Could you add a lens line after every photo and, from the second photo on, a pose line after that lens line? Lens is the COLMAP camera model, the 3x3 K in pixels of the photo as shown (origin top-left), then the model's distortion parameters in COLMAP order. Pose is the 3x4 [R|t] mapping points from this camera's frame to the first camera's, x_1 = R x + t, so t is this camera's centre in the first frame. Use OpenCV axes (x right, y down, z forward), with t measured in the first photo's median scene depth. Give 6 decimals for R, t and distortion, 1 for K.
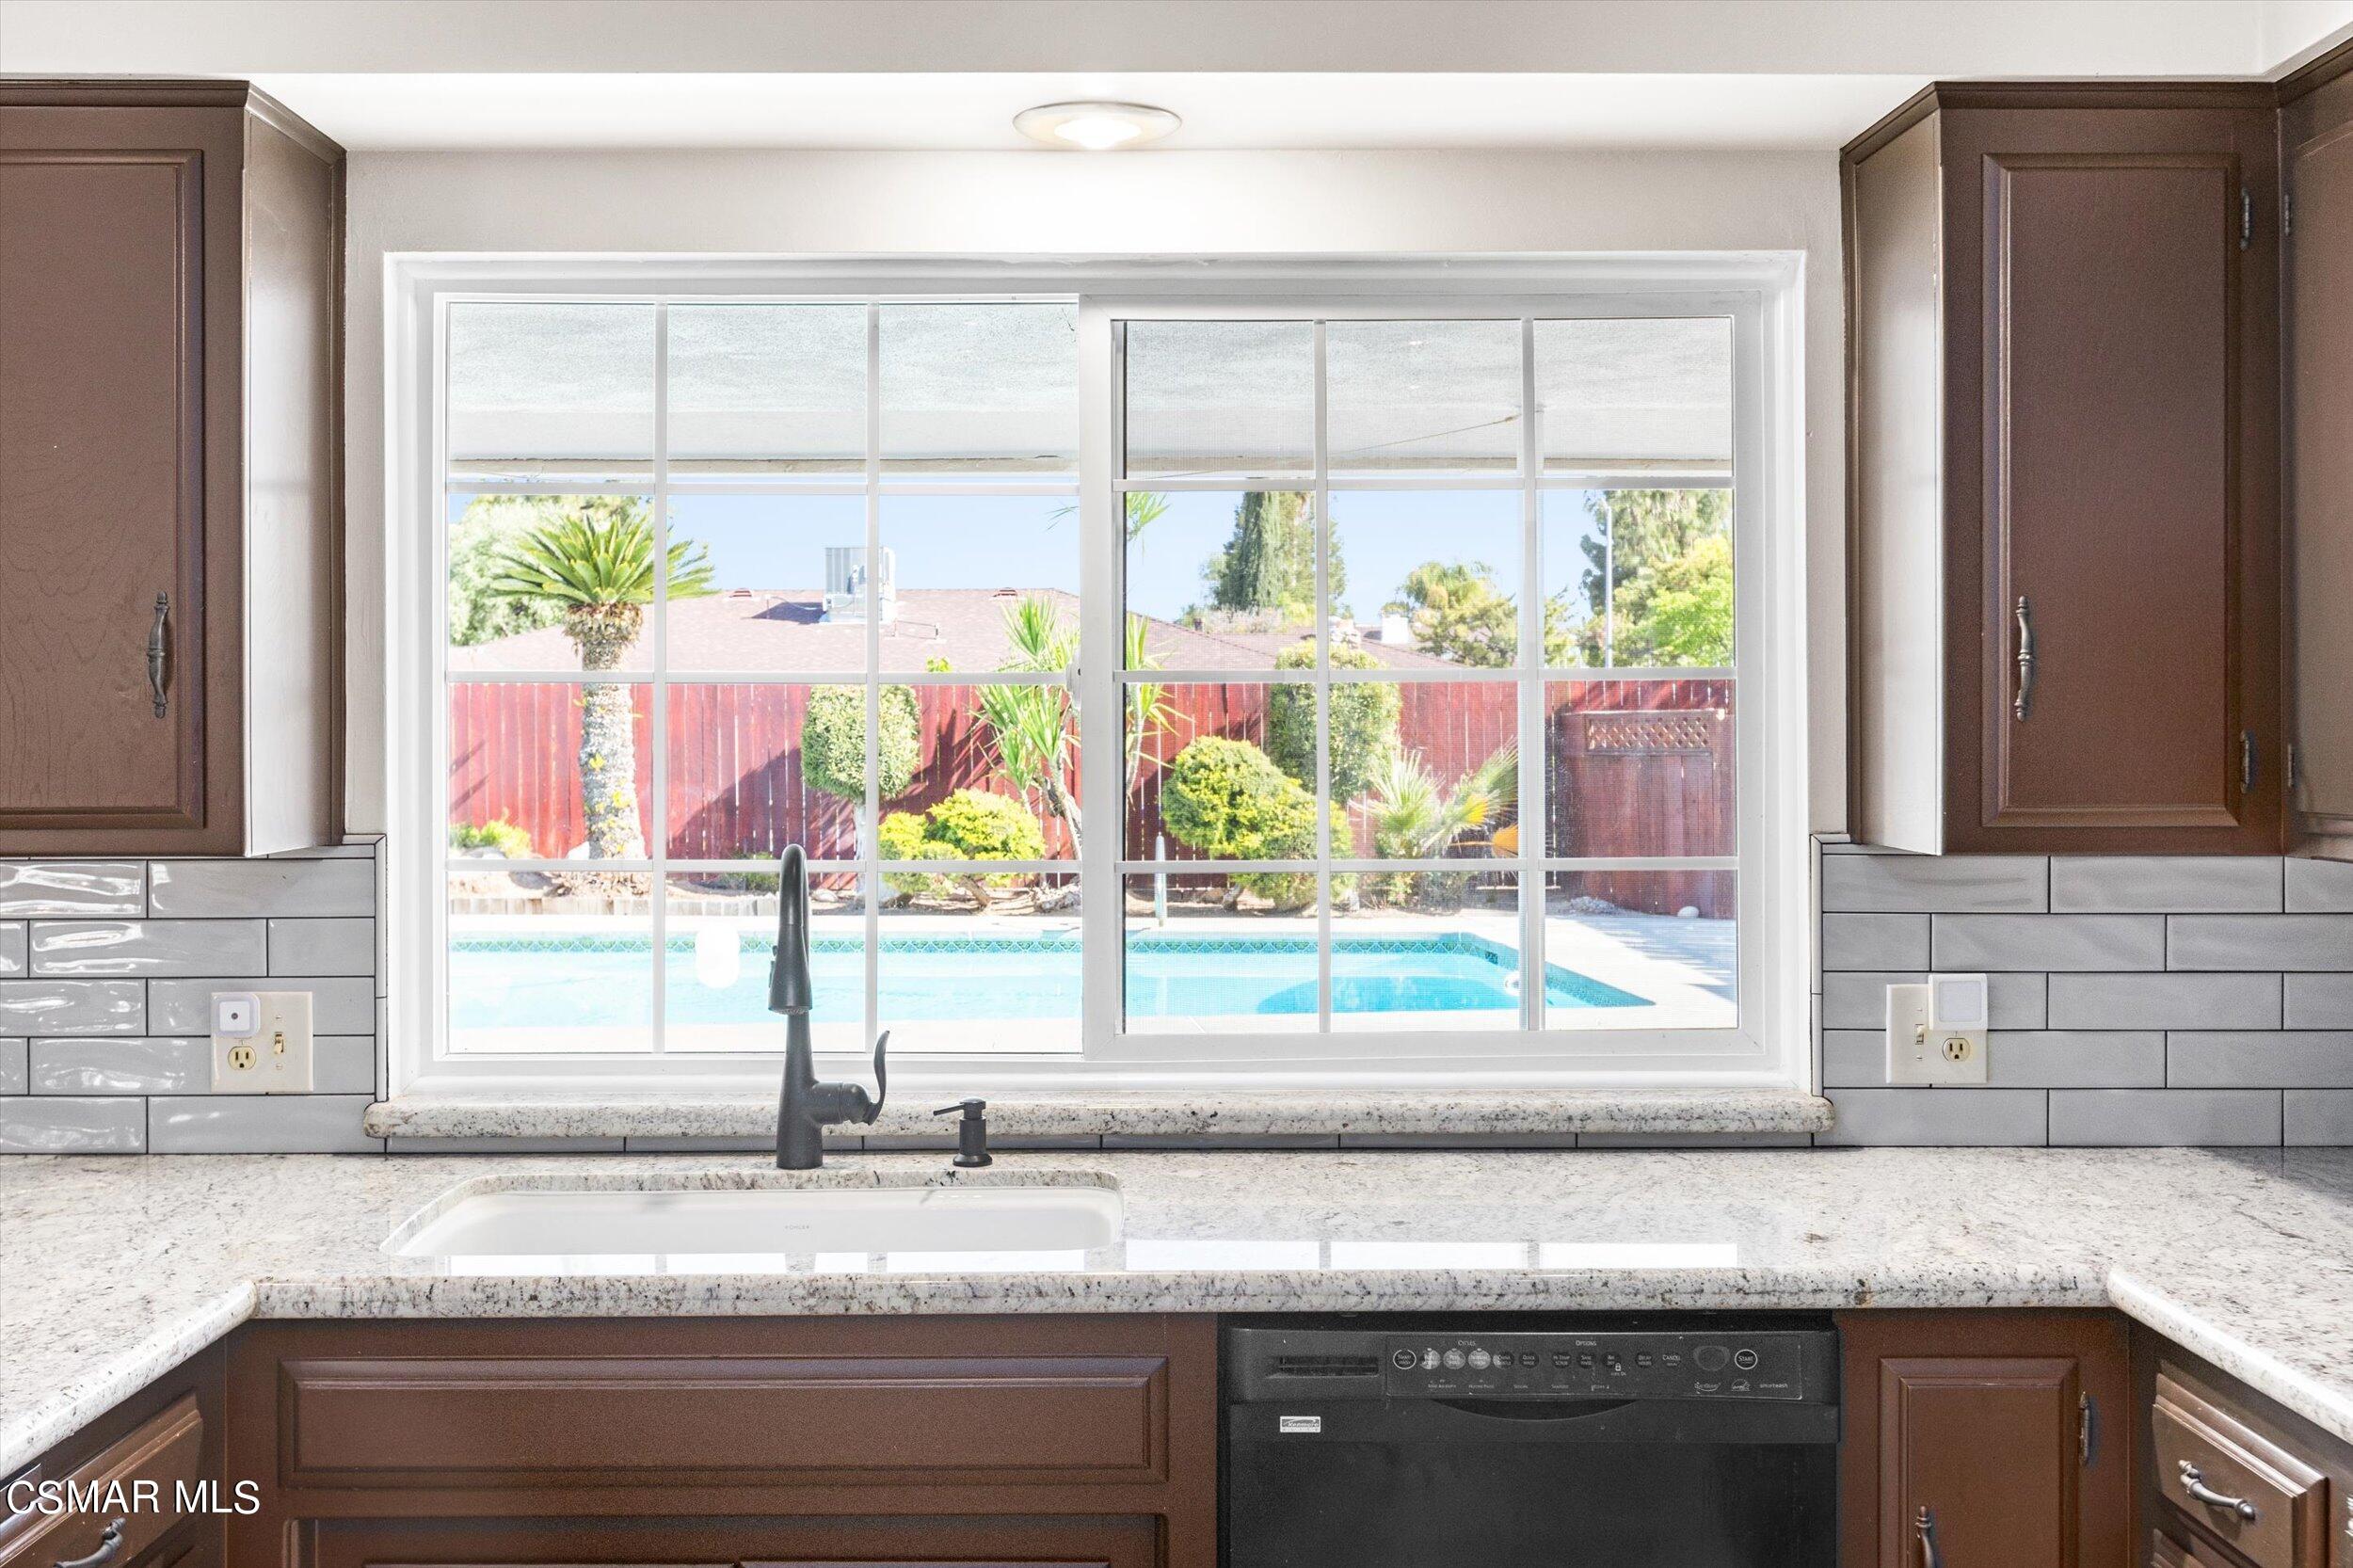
lens RADIAL K [[2350.9, 0, 1136.3], [0, 2350.9, 737.8], [0, 0, 1]] dist [-0.009424, -0.007203]
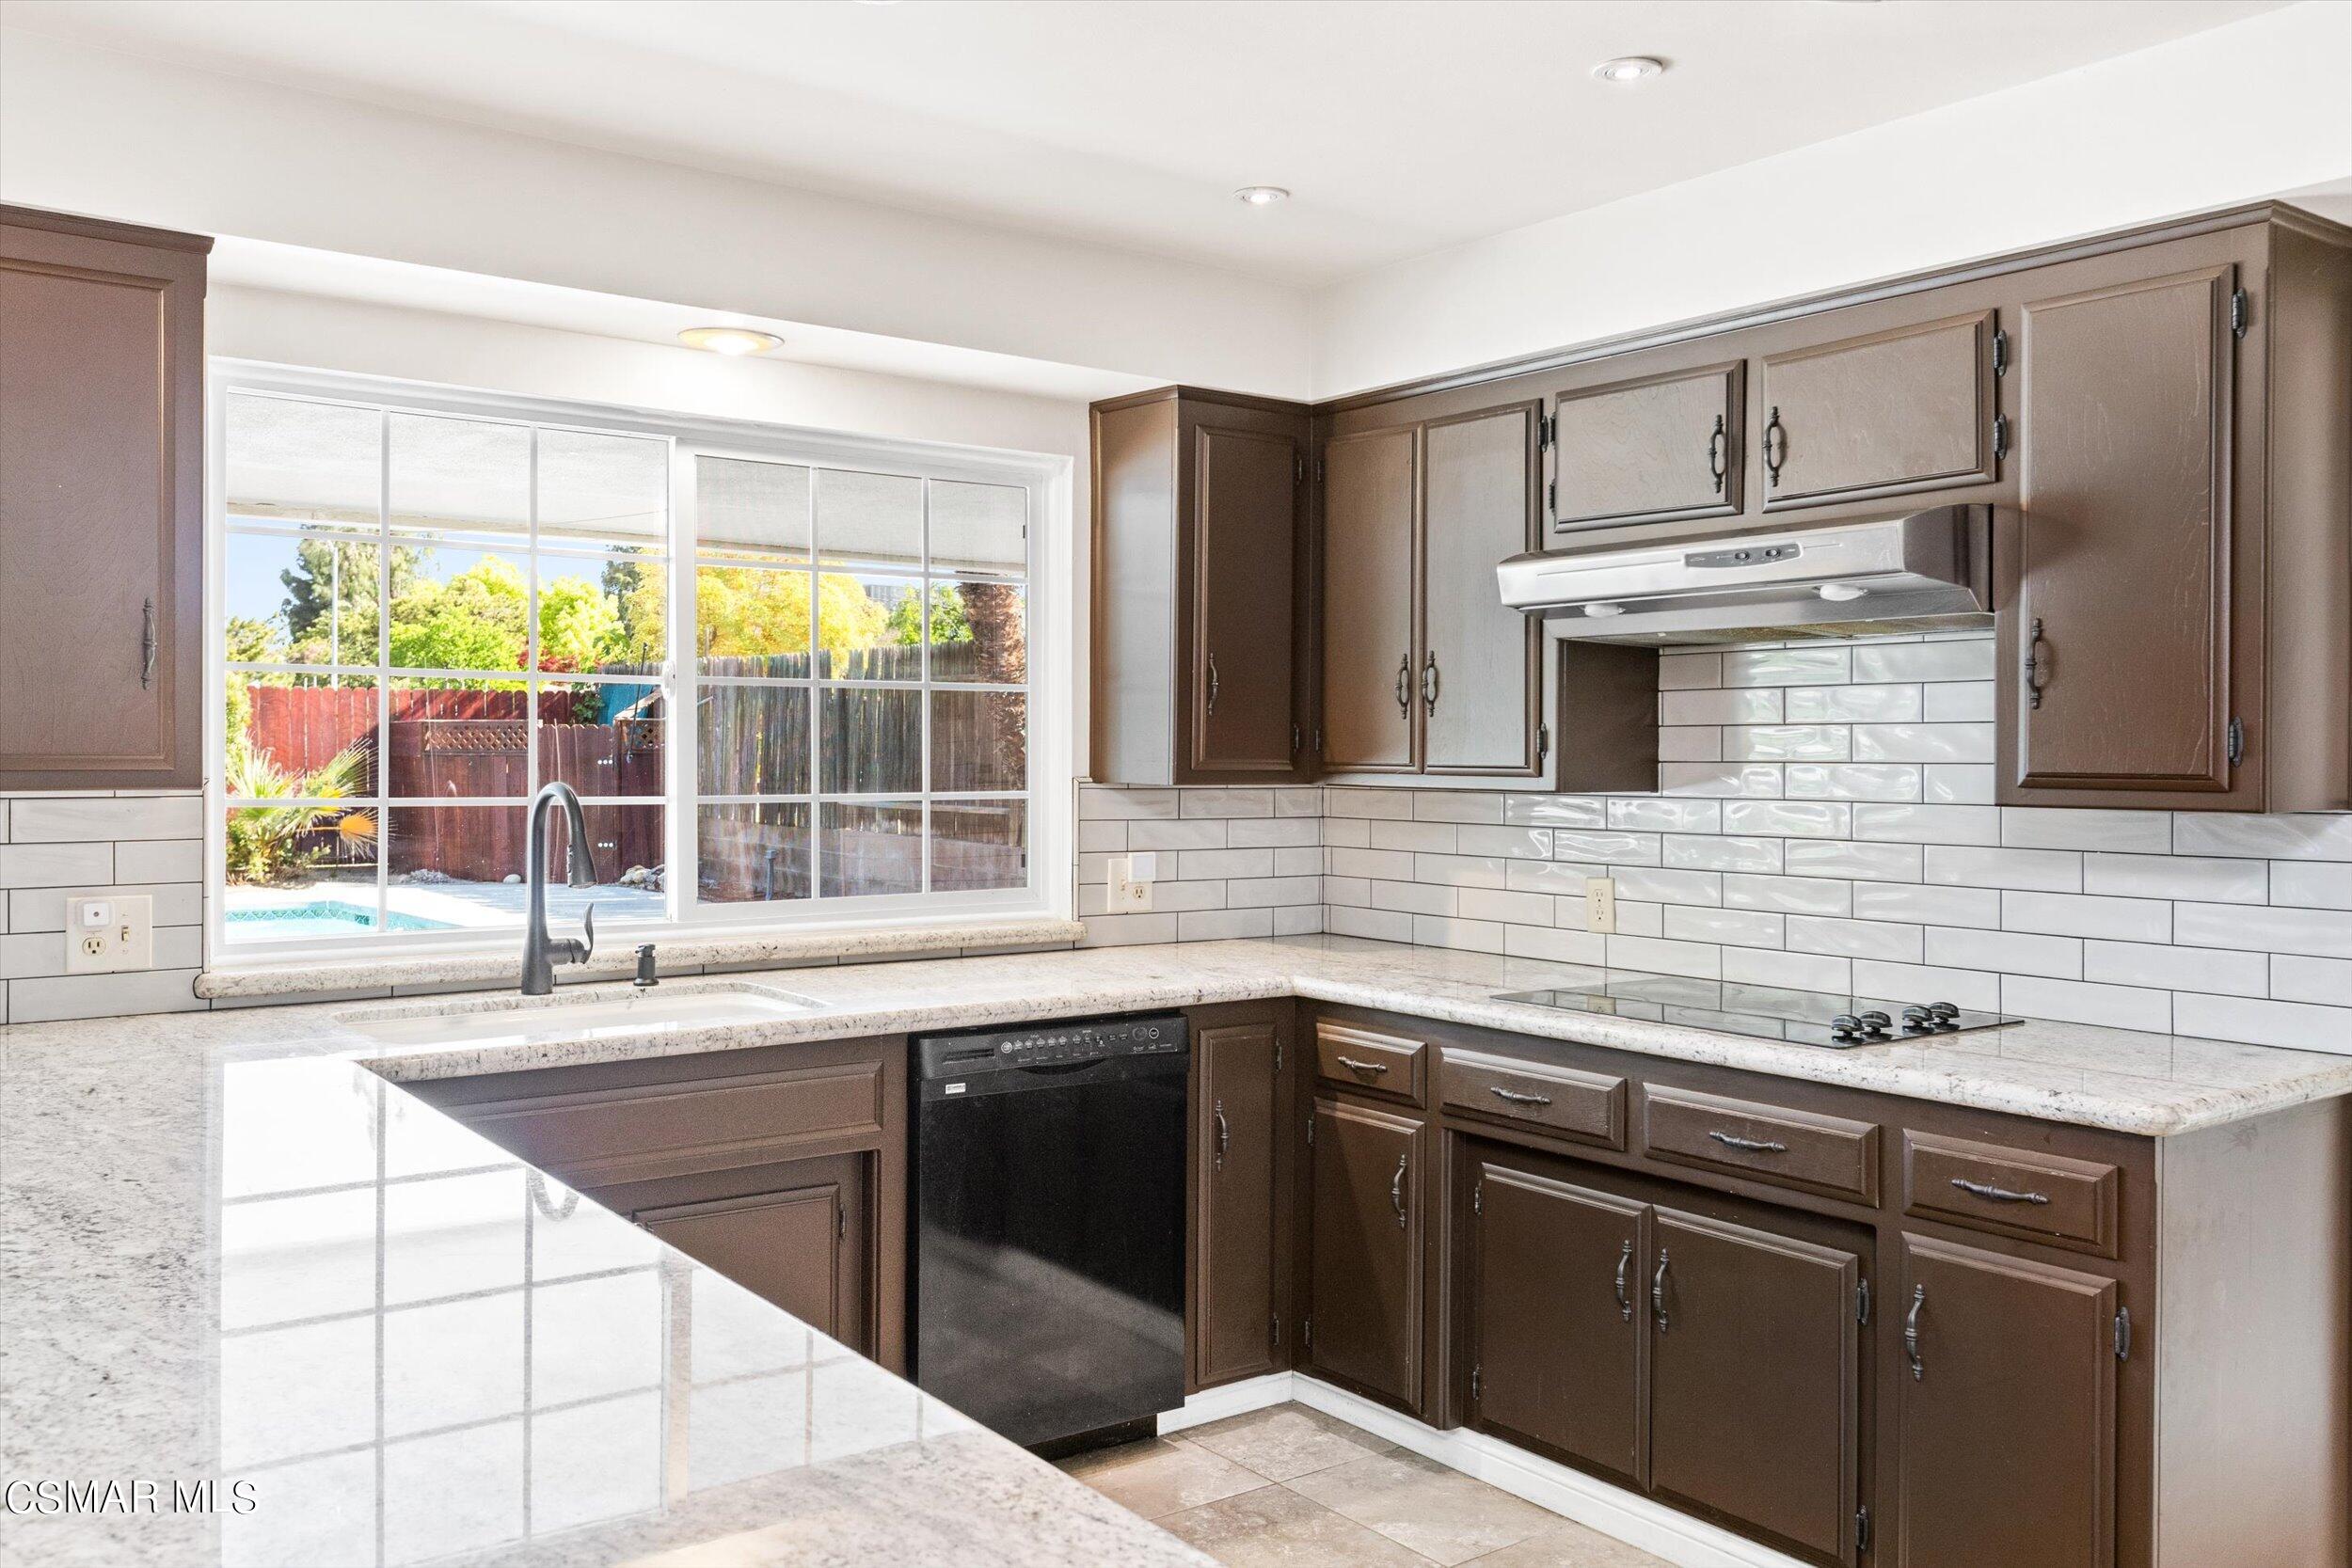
lens RADIAL K [[1896.9, 0, 1179.1], [0, 1896.9, 752.2], [0, 0, 1]] dist [0.005042, 0.004221]
pose [[0.802401, 0.007151, 0.596743, -0.533895], [-0.008196, 0.999966, -0.000963, 0.022318], [-0.596729, -0.004118, 0.802432, -0.234032]]
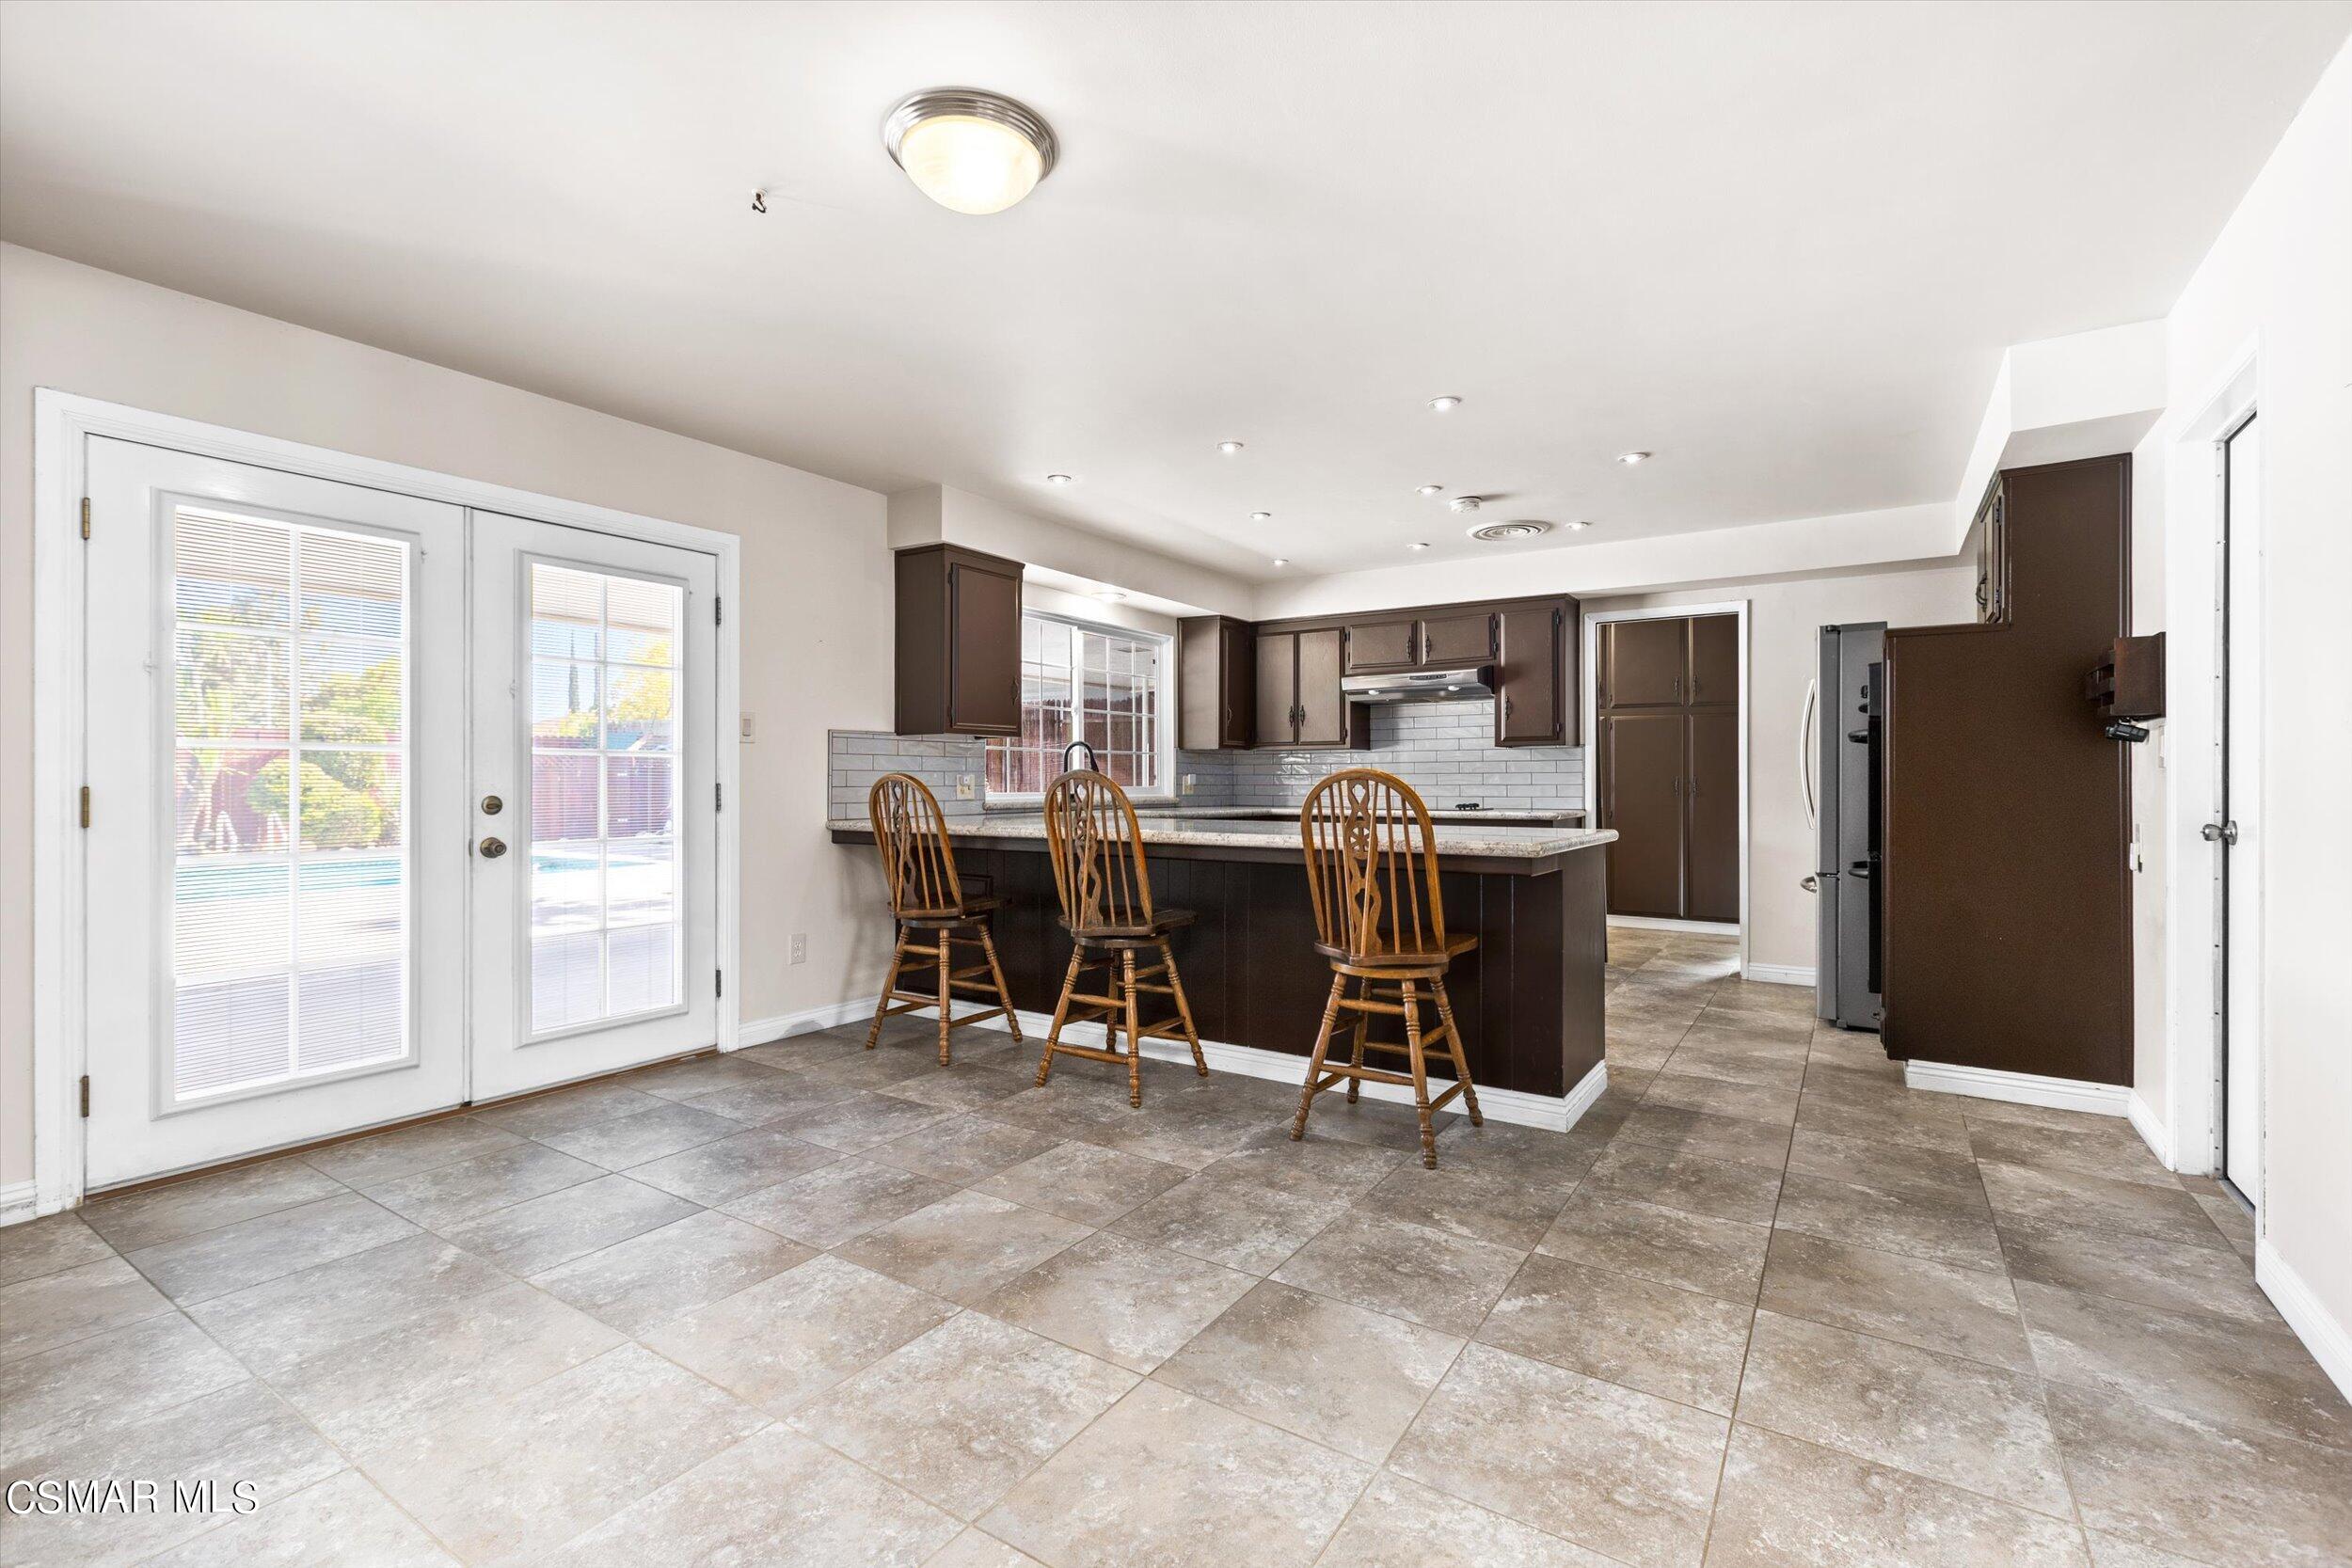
lens RADIAL K [[1049.8, 0, 1169.7], [0, 1049.8, 771.7], [0, 0, 1]] dist [-0.000666, -0.000456]
pose [[0.557130, 0.011930, 0.830340, -1.700608], [-0.000963, 0.999905, -0.013720, 0.128893], [-0.830425, 0.006844, 0.557089, -0.306854]]
